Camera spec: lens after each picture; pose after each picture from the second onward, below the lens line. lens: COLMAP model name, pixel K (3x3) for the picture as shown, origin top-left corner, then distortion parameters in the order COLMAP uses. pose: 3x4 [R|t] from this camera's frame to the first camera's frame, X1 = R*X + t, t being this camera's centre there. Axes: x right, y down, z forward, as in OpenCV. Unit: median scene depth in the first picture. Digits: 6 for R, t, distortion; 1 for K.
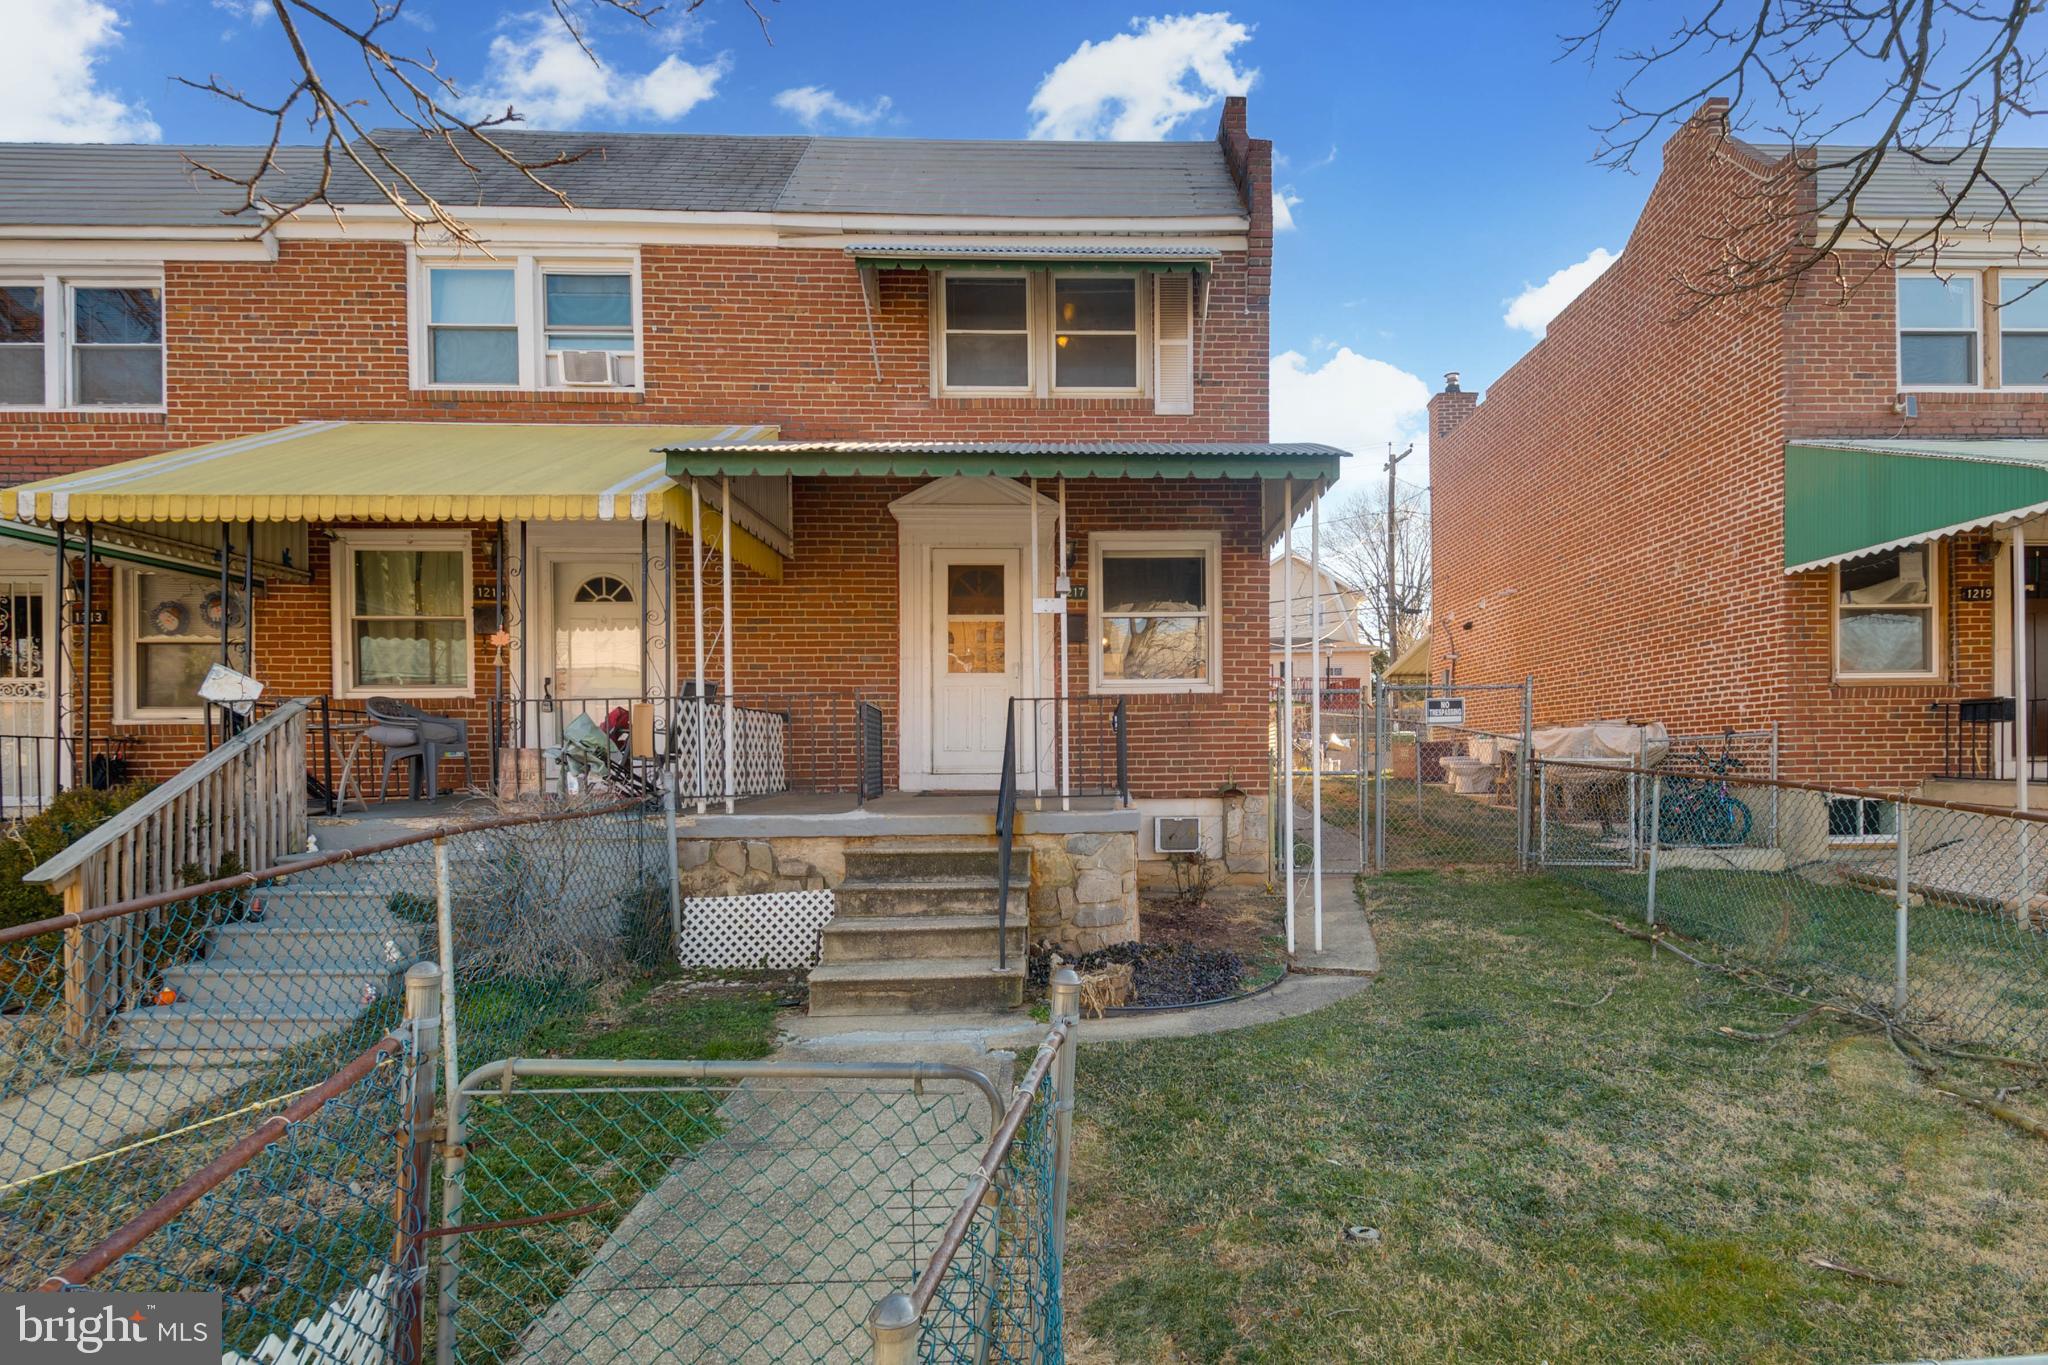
lens RADIAL K [[943.4, 0, 1020.6], [0, 943.4, 710.6], [0, 0, 1]] dist [0.031279, -0.016178]
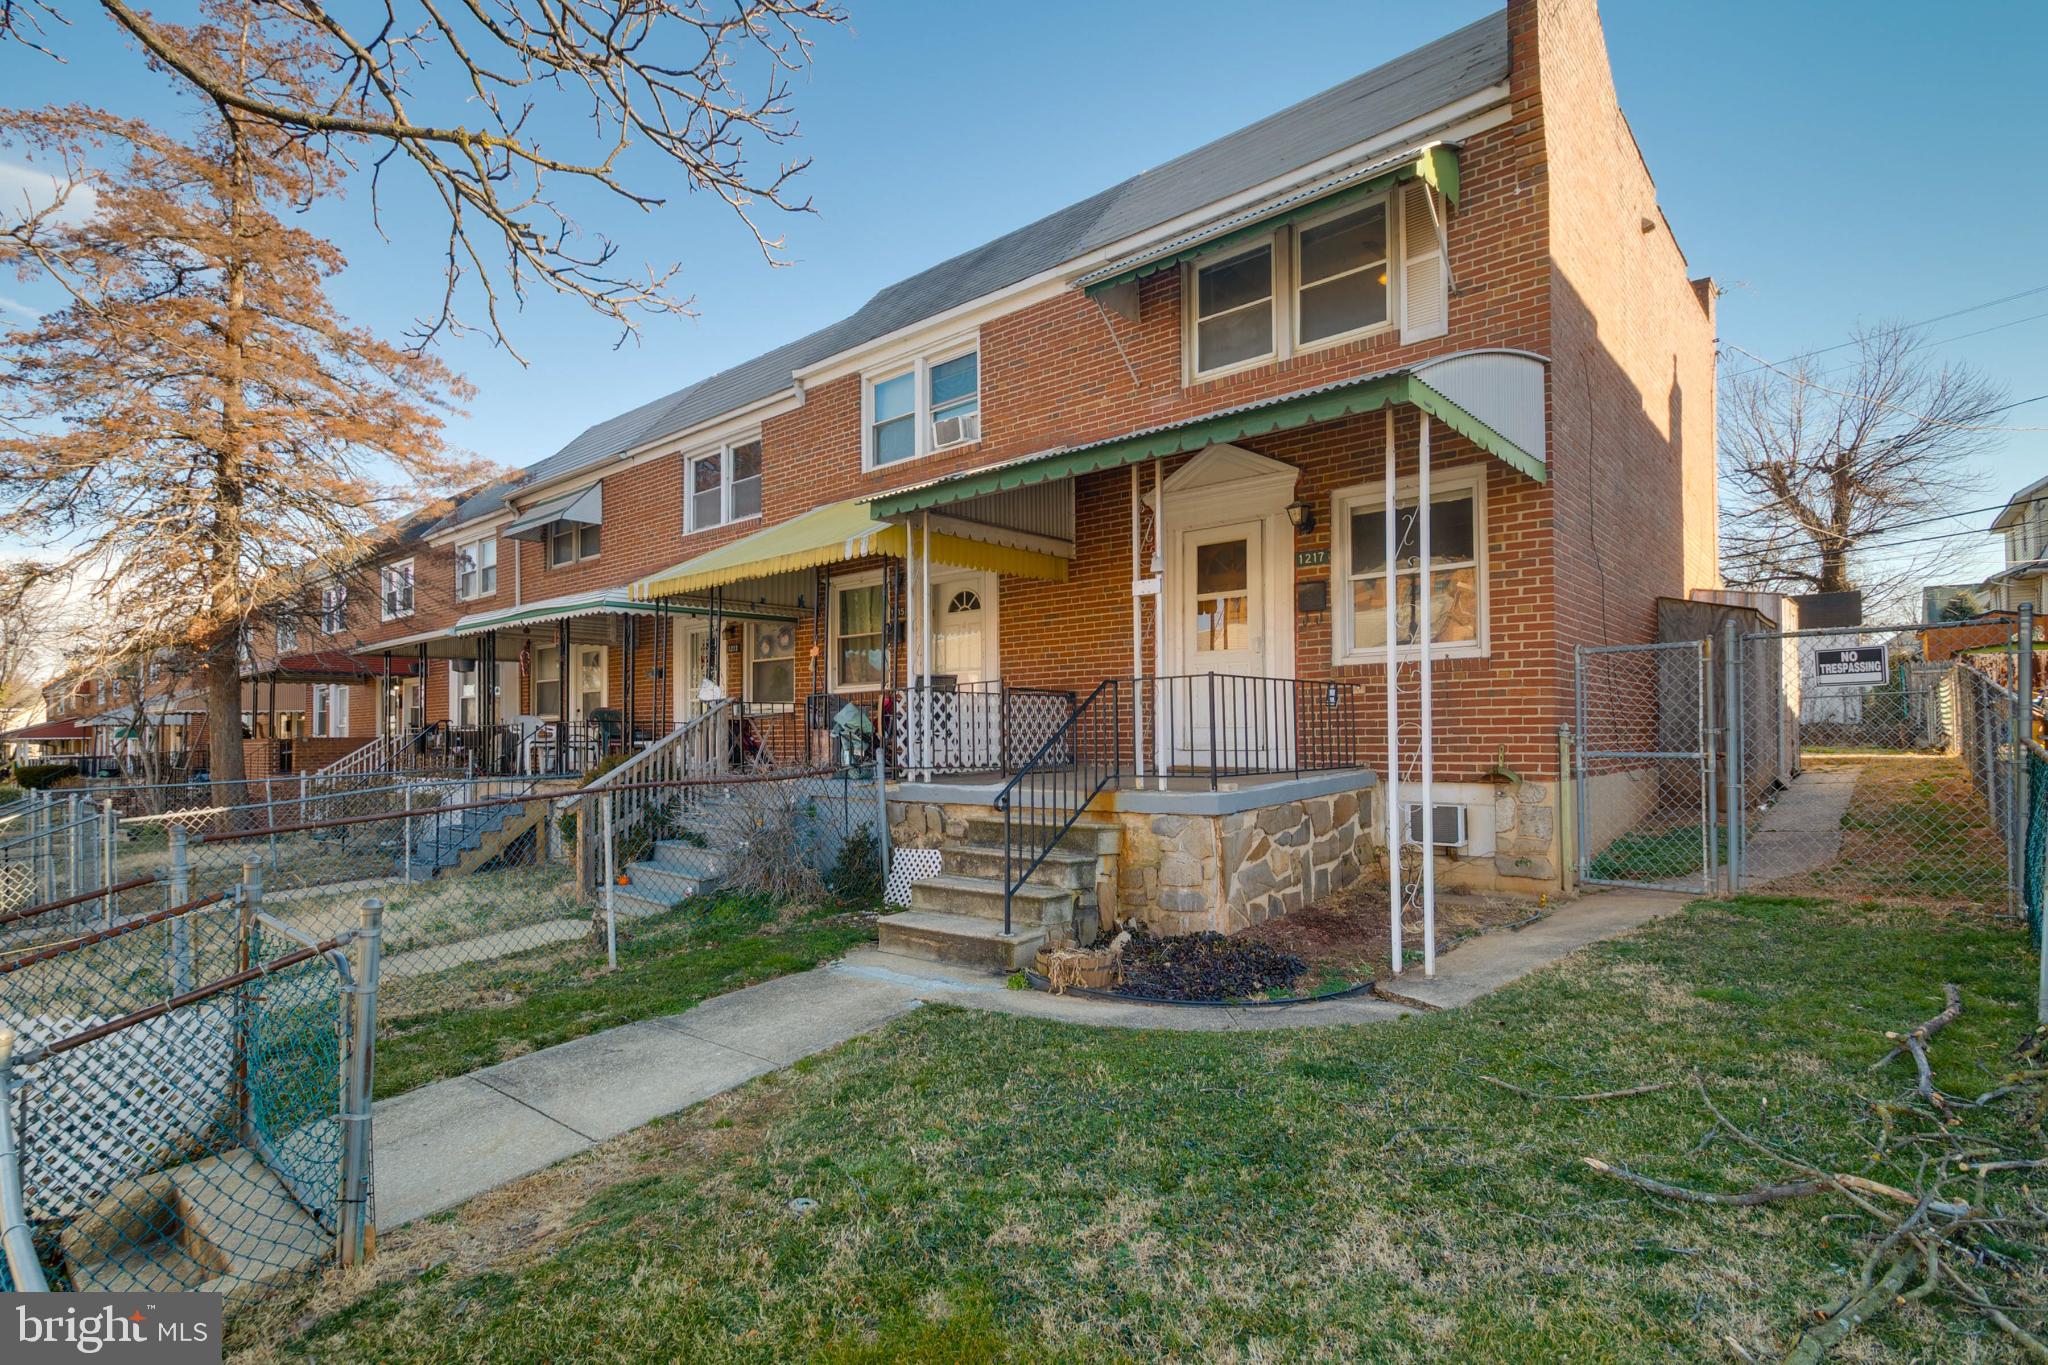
lens RADIAL K [[881.4, 0, 978.8], [0, 881.4, 662.8], [0, 0, 1]] dist [0.028632, -0.014258]
pose [[0.772410, -0.052645, -0.632939, 0.357174], [0.038155, 0.998605, -0.036498, -0.001835], [0.633977, 0.004042, 0.773341, 0.111218]]
